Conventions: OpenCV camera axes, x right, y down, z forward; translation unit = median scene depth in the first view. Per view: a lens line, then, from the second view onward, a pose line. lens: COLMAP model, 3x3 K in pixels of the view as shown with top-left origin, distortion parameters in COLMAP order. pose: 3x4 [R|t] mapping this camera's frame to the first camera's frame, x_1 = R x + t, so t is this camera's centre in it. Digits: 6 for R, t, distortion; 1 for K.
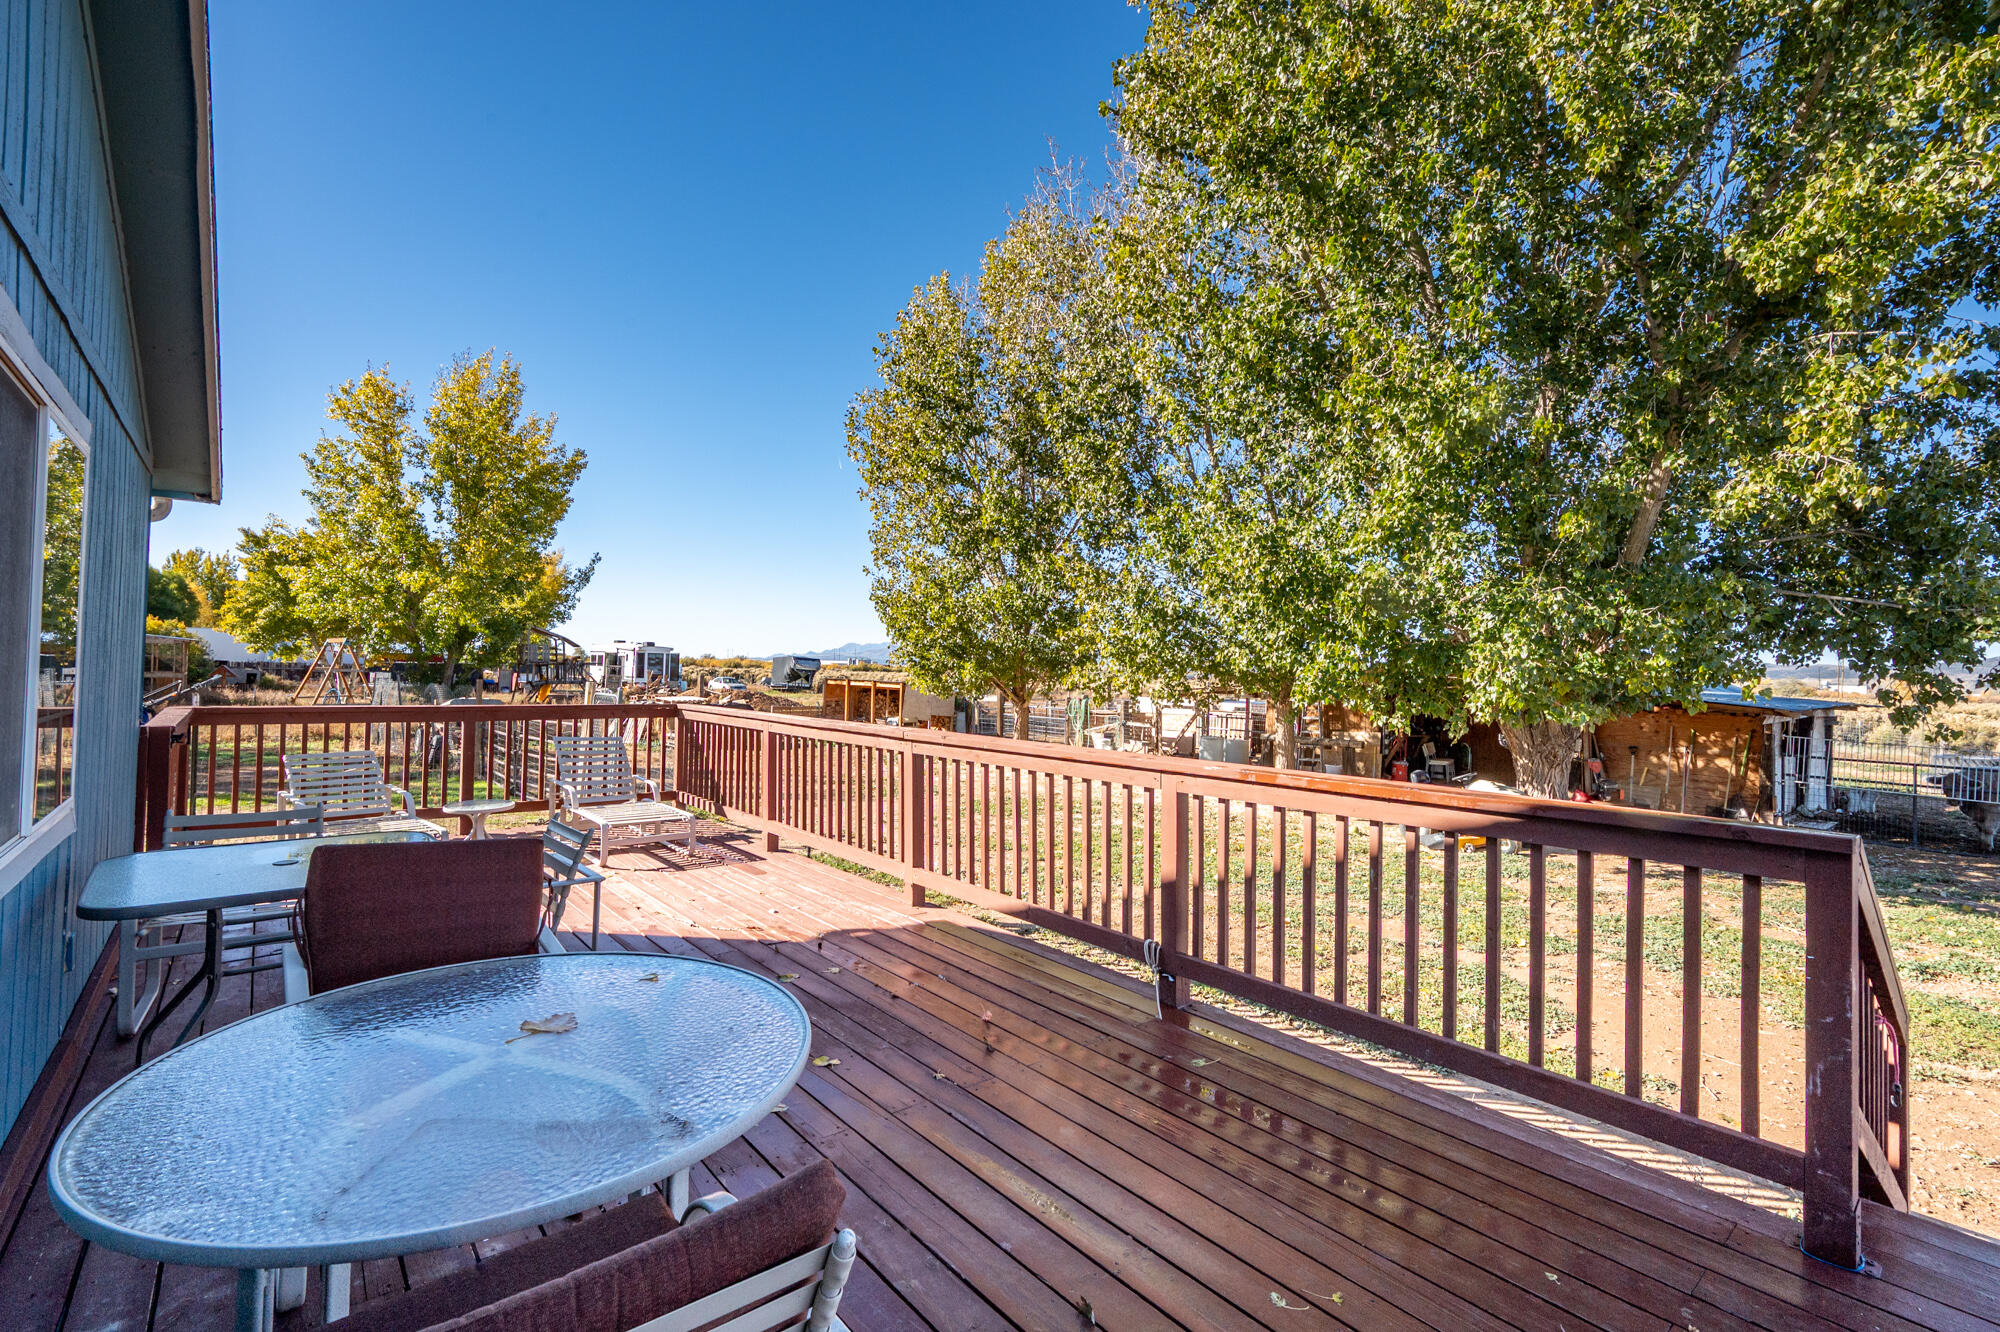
lens RADIAL K [[899.5, 0, 1000.0], [0, 899.5, 666.0], [0, 0, 1]] dist [0.000839, 0.000094]
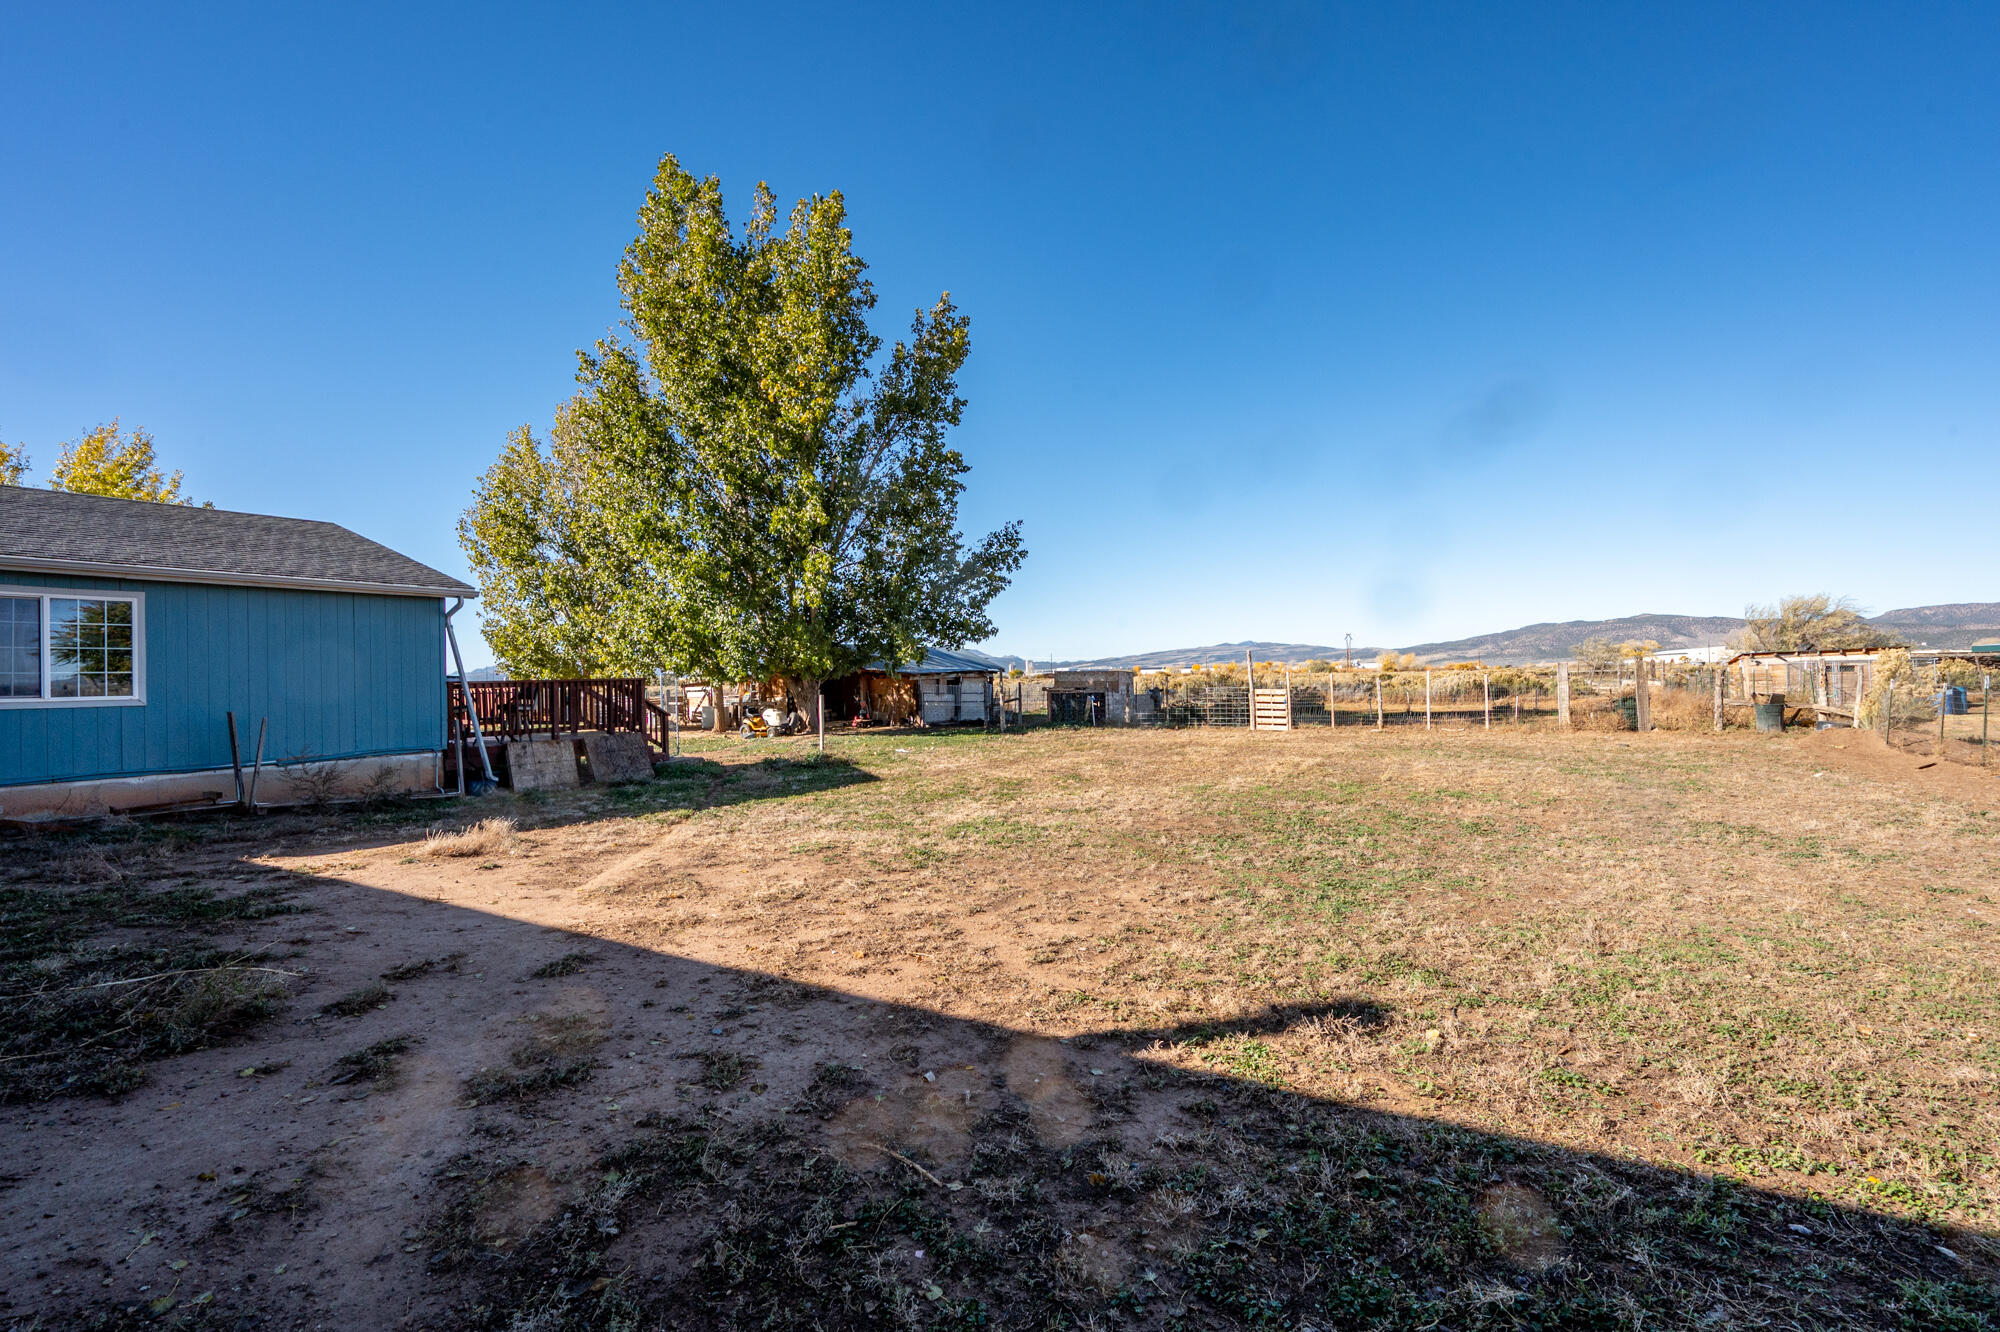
lens RADIAL K [[899.5, 0, 1000.0], [0, 899.5, 666.0], [0, 0, 1]] dist [0.000839, 0.000094]
pose [[0.943238, -0.041290, 0.329540, 0.215961], [0.042990, 0.999073, 0.002130, 0.022569], [-0.329322, 0.012158, 0.944139, -0.895355]]
